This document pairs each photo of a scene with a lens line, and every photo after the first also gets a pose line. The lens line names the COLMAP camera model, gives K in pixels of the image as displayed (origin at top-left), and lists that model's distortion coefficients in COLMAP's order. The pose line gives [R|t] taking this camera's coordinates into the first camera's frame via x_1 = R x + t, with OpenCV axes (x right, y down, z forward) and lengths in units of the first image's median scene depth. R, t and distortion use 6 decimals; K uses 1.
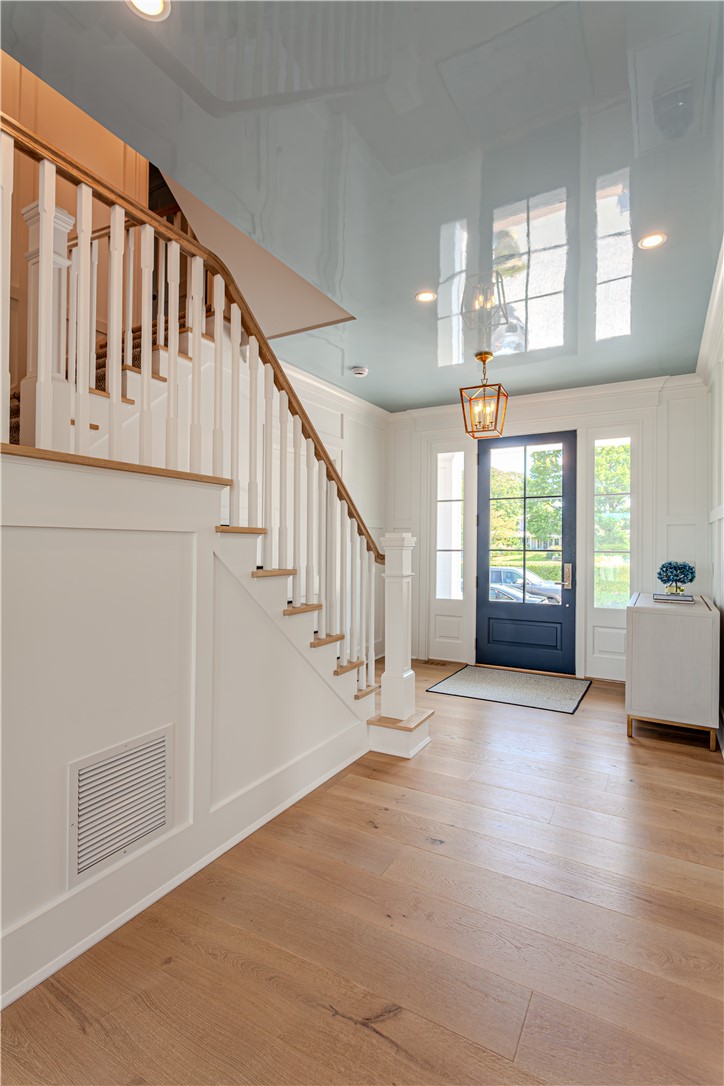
lens RADIAL K [[520.0, 0, 362.3], [0, 520.0, 541.4], [0, 0, 1]] dist [0.005675, 0.000423]
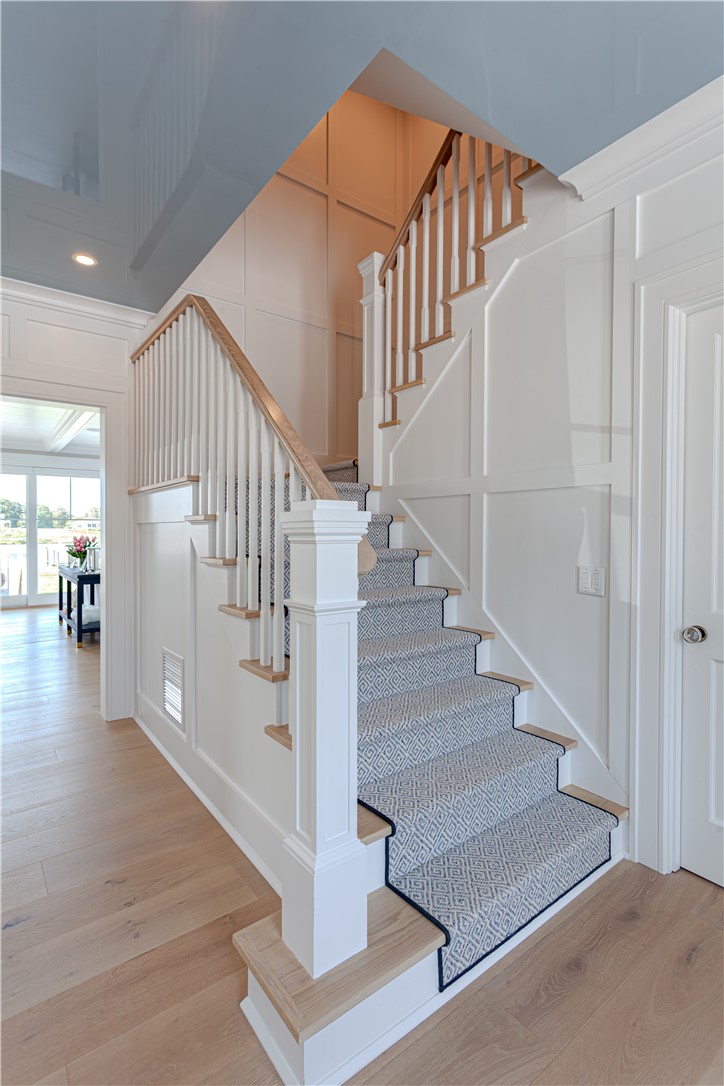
lens RADIAL K [[520.0, 0, 363.4], [0, 520.0, 538.9], [0, 0, 1]] dist [0.005675, 0.000423]
pose [[-0.400412, 0.006734, -0.916310, 0.544461], [0.002767, 0.999977, 0.006139, 0.024088], [0.916331, -0.000077, -0.400422, 1.534593]]
